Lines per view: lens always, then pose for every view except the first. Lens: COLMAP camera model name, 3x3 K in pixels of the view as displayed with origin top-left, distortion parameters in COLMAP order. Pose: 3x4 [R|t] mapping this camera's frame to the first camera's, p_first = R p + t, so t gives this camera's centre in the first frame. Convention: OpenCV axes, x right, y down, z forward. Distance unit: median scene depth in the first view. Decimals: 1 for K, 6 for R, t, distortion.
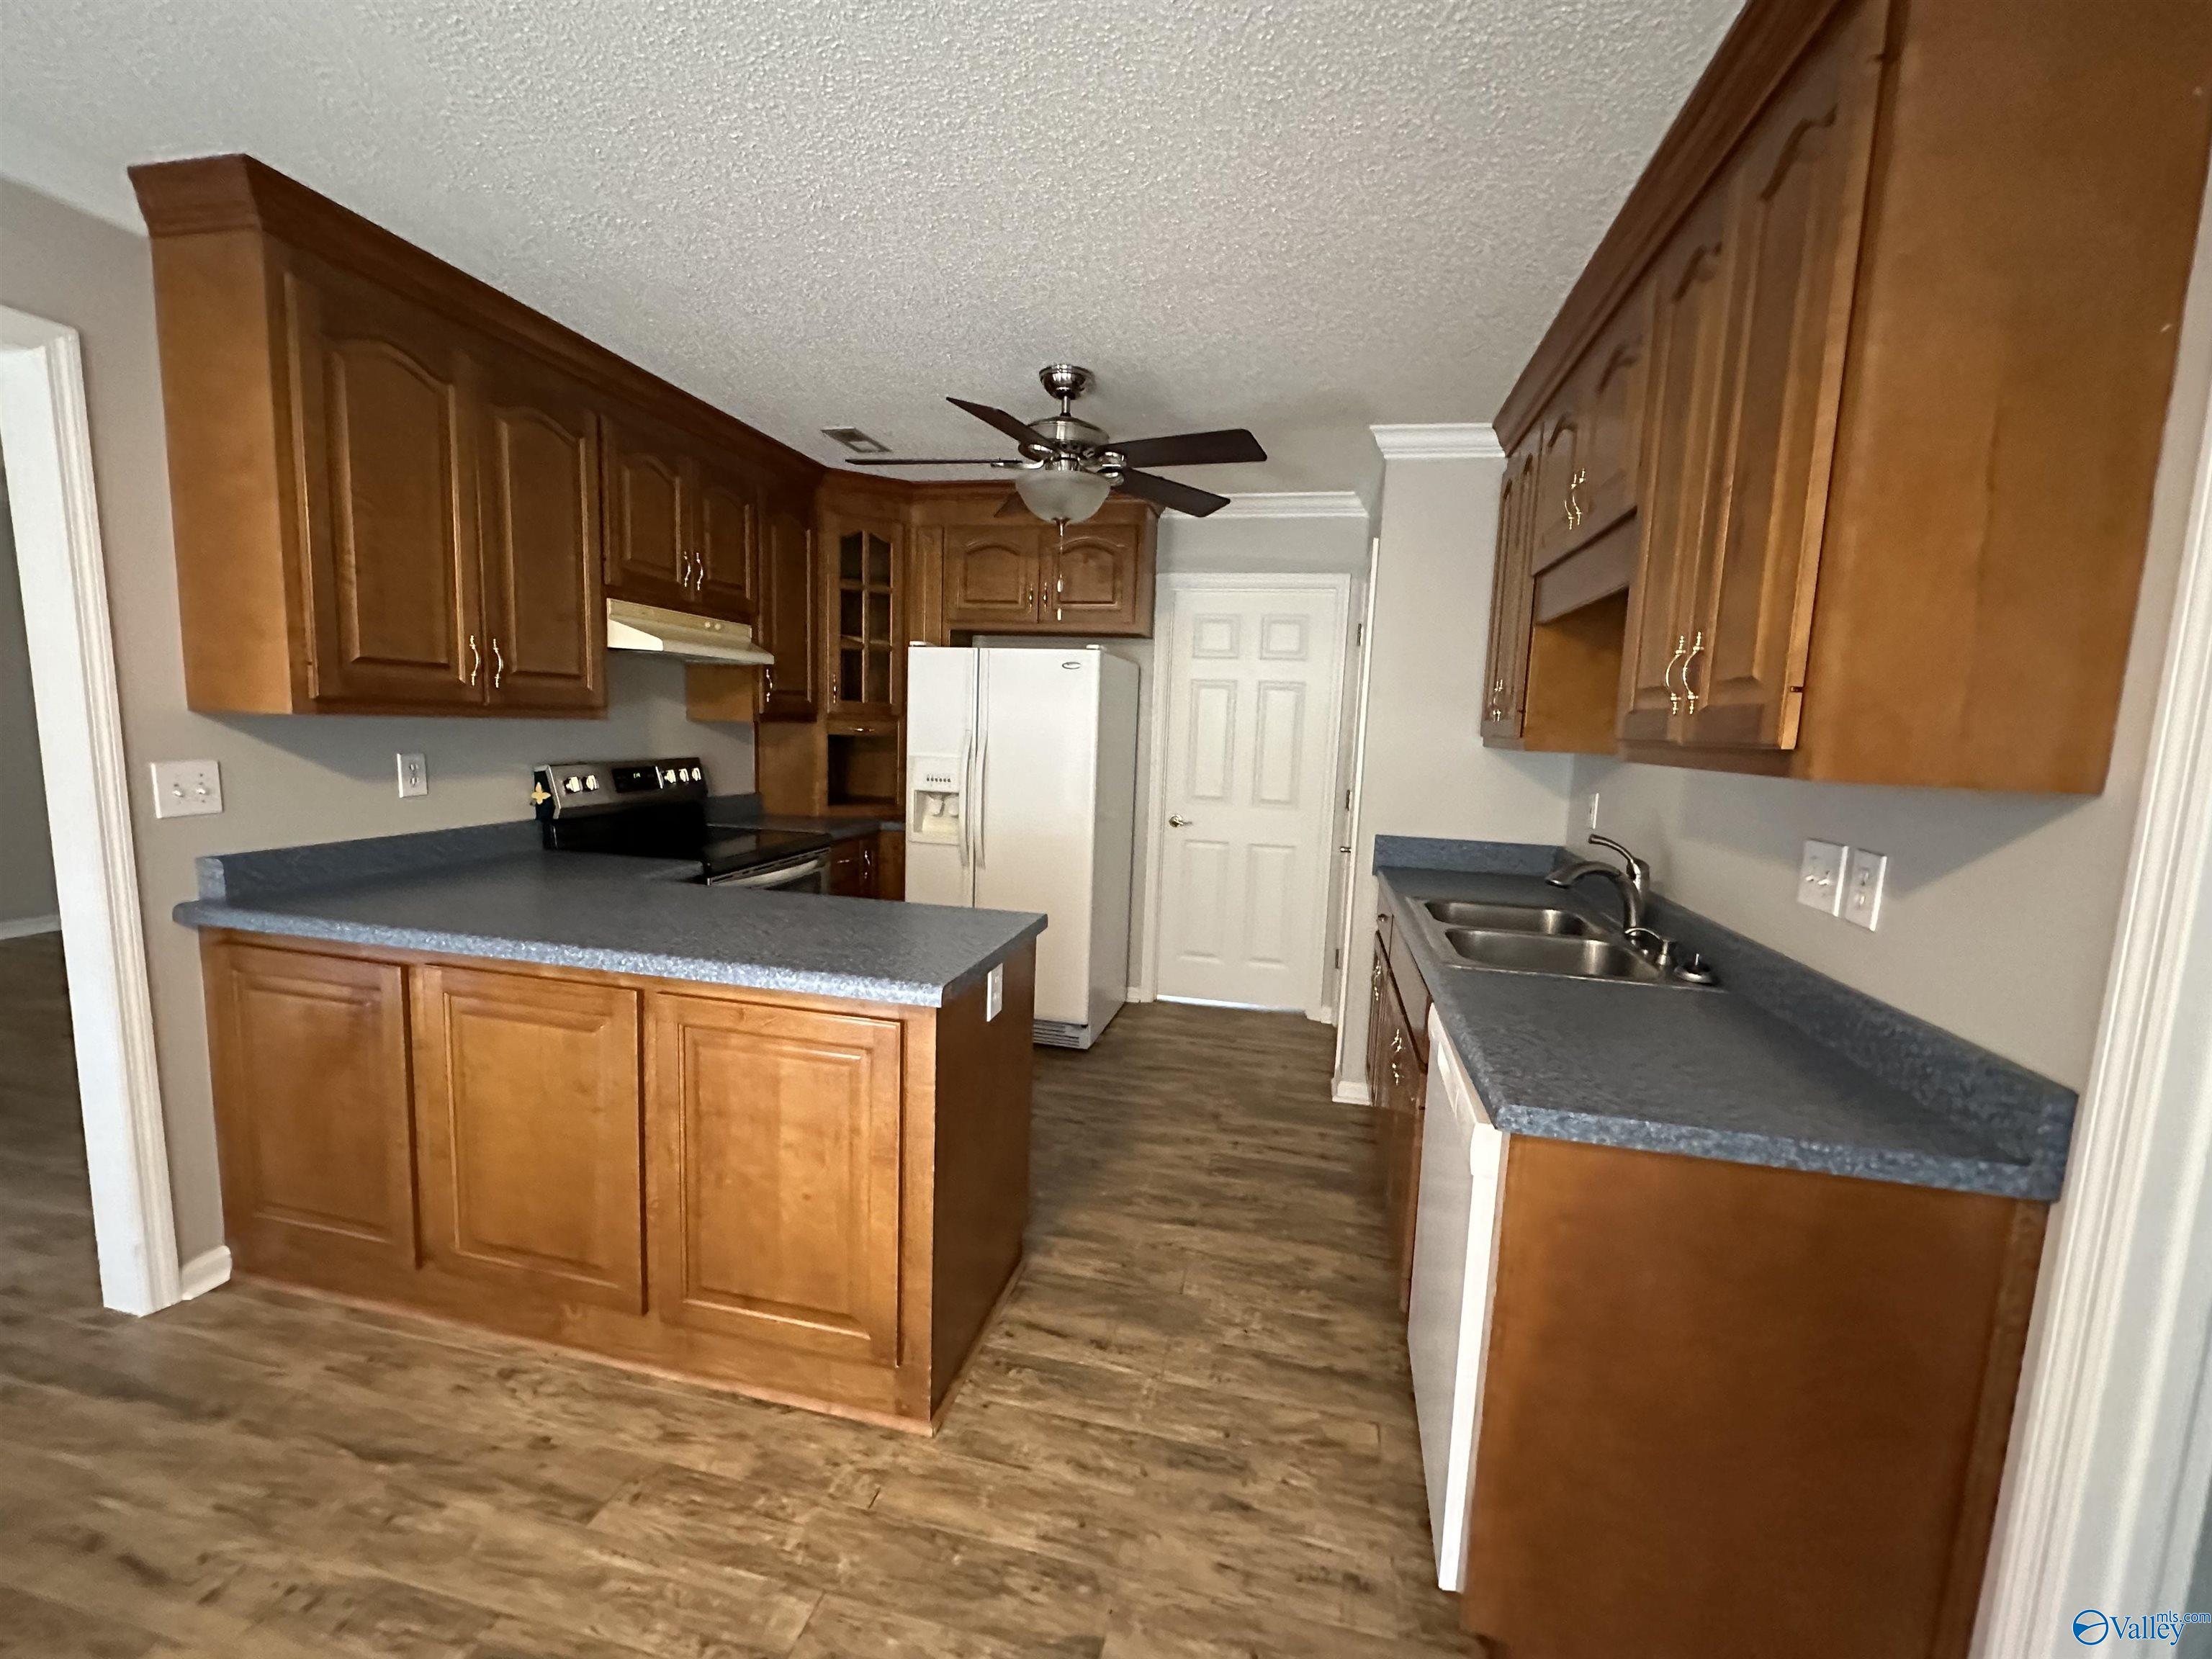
lens RADIAL K [[883.4, 0, 1109.2], [0, 883.4, 827.6], [0, 0, 1]] dist [-0.001382, 0.000049]
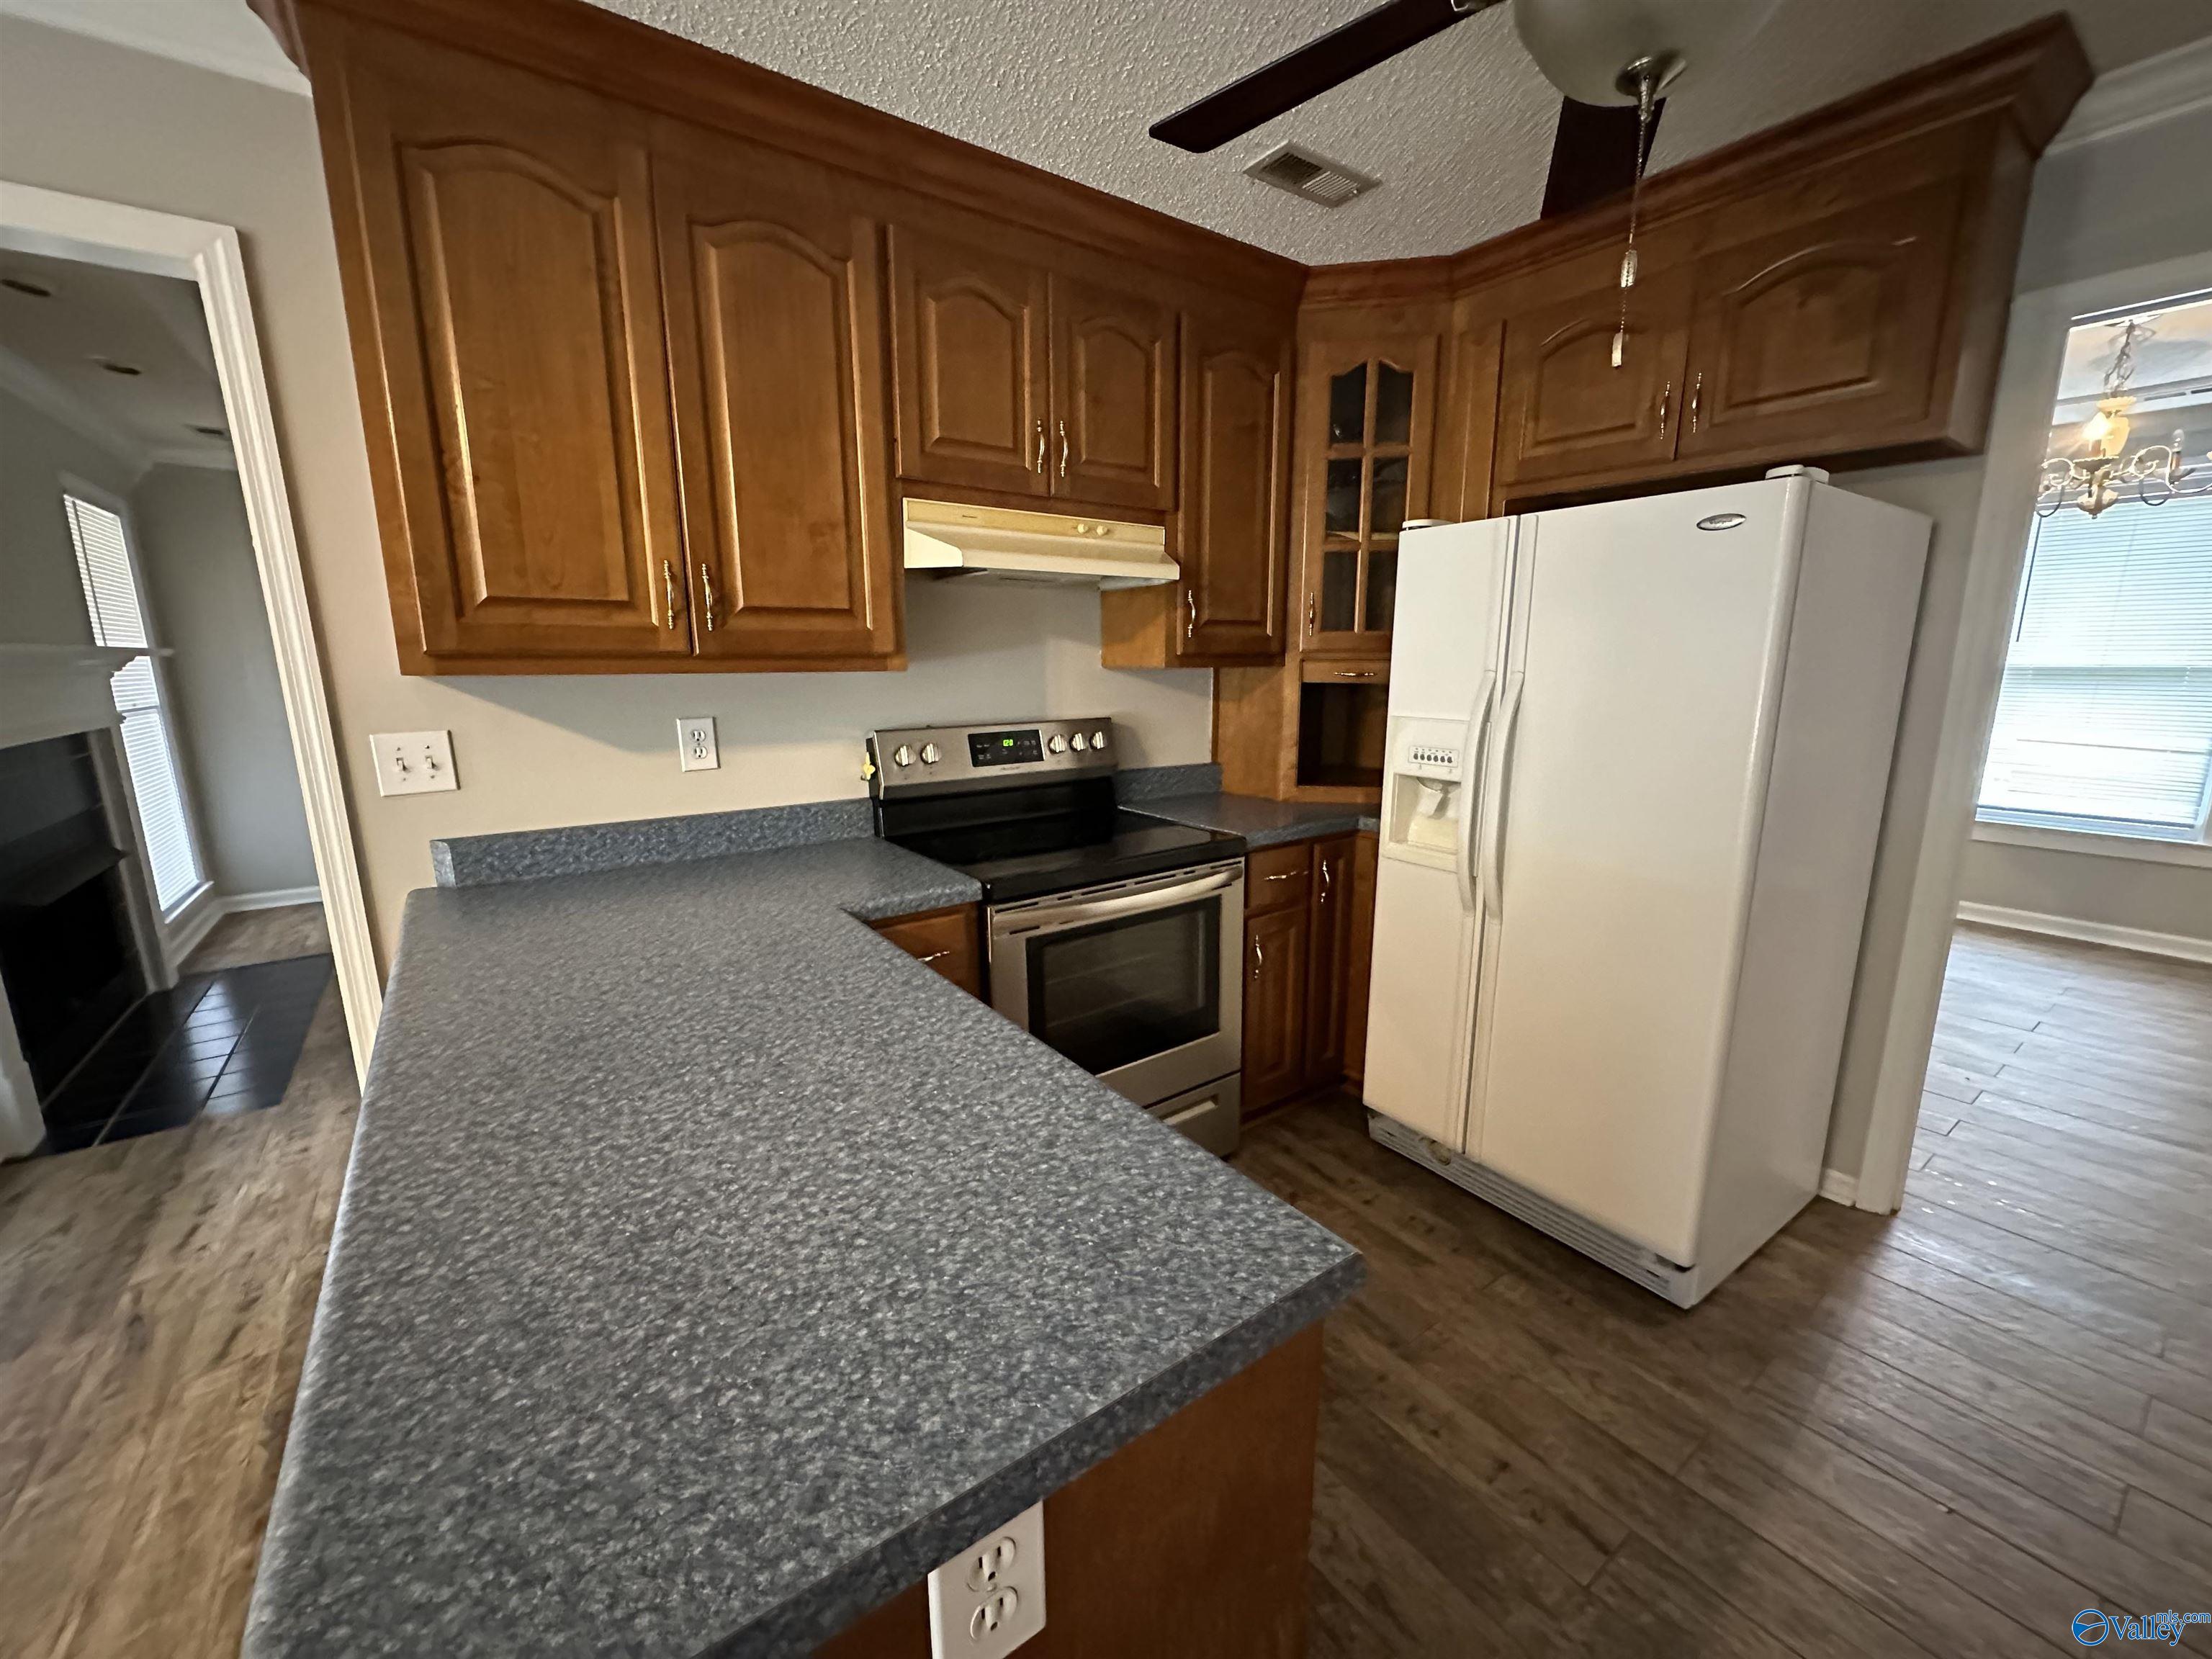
lens RADIAL K [[883.4, 0, 1099.5], [0, 883.4, 828.3], [0, 0, 1]] dist [-0.001382, 0.000049]
pose [[0.745820, 0.090483, -0.659974, 0.033231], [-0.049218, 0.995509, 0.080864, -0.046764], [0.664327, -0.027828, 0.746924, 0.438631]]
